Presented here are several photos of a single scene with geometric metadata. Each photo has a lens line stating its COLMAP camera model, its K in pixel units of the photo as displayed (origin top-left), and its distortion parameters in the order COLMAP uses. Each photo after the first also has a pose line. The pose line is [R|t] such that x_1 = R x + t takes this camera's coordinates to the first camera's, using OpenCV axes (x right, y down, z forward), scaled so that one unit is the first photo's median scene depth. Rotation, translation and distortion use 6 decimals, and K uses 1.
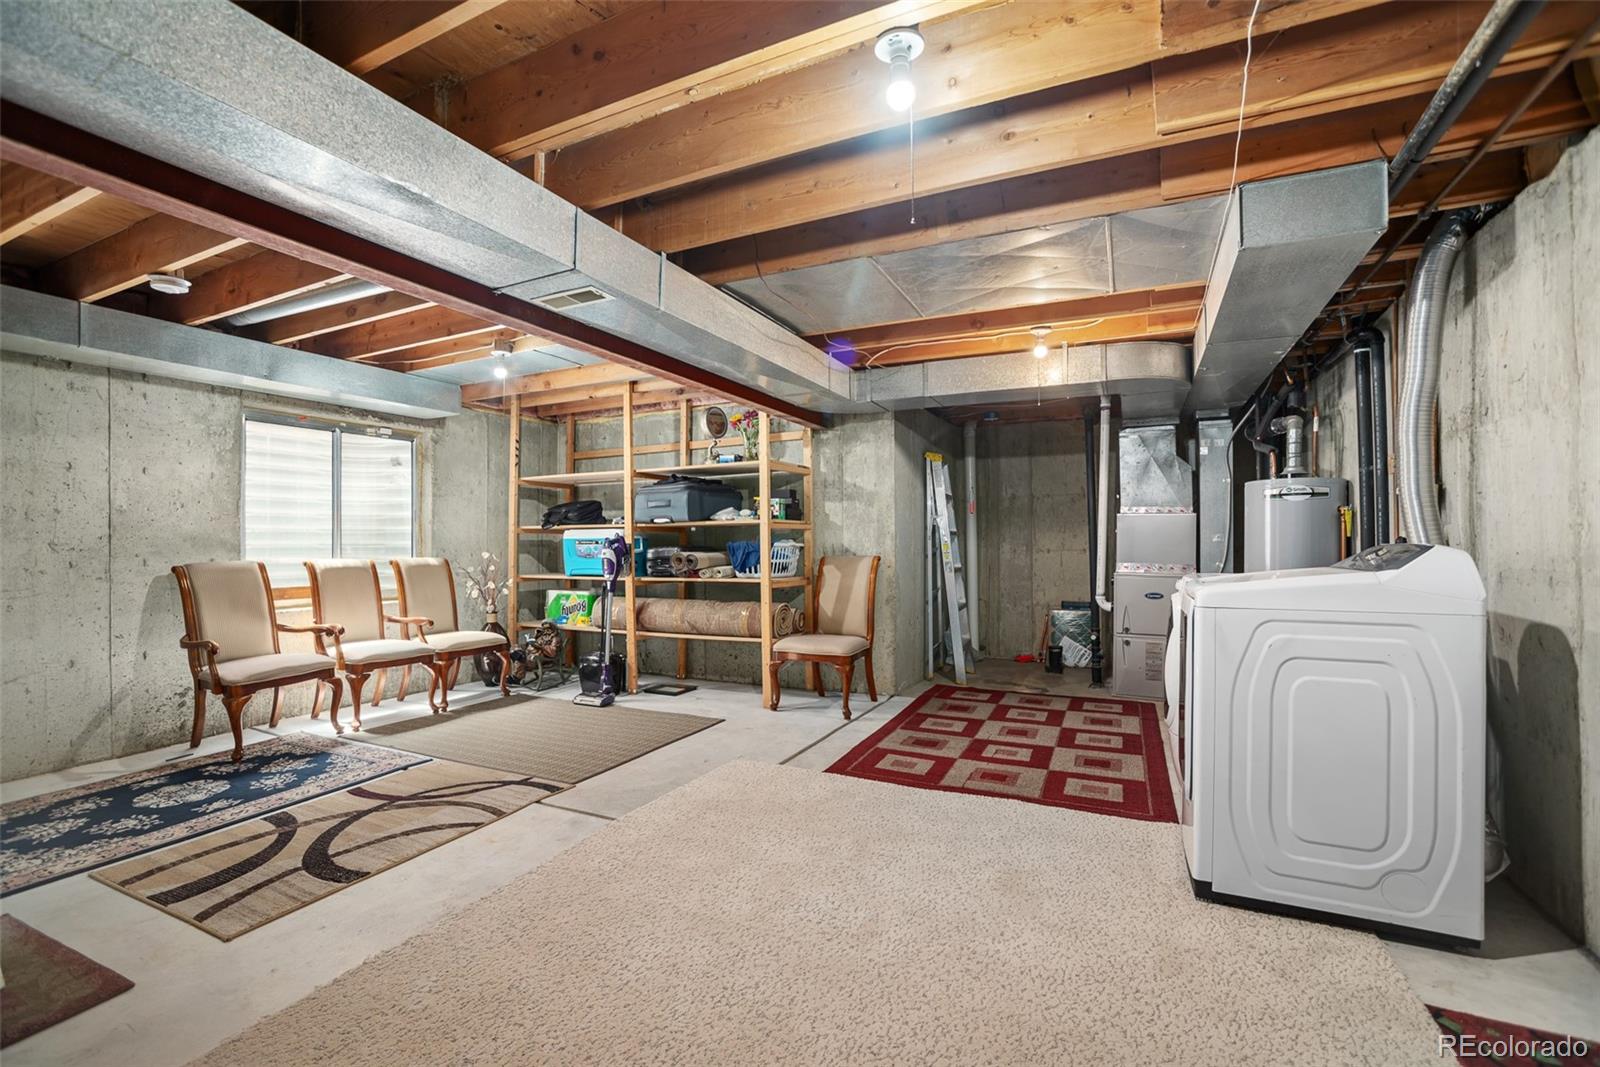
lens RADIAL K [[694.7, 0, 795.0], [0, 694.7, 545.1], [0, 0, 1]] dist [-0.070159, 0.025610]
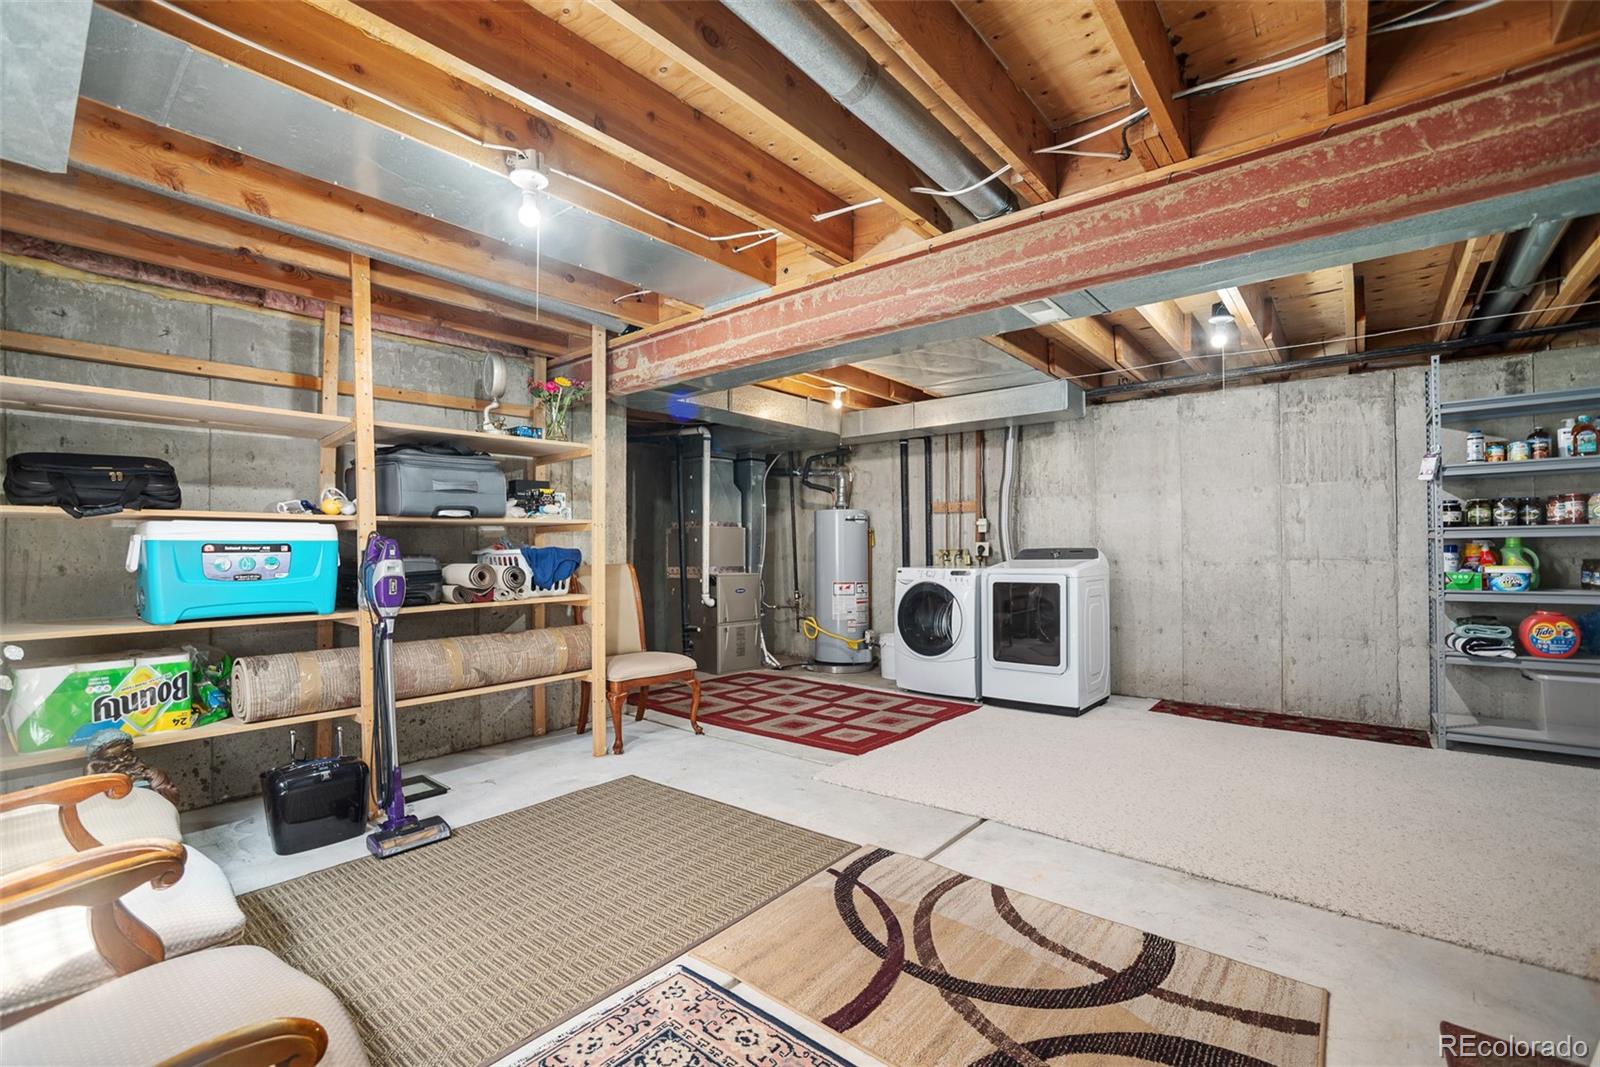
lens RADIAL K [[694.7, 0, 795.0], [0, 694.7, 545.1], [0, 0, 1]] dist [-0.070159, 0.025610]
pose [[0.255300, 0.007242, 0.966835, -1.085936], [0.008815, 0.999913, -0.009817, 0.001688], [-0.966822, 0.011029, 0.255213, 0.832924]]
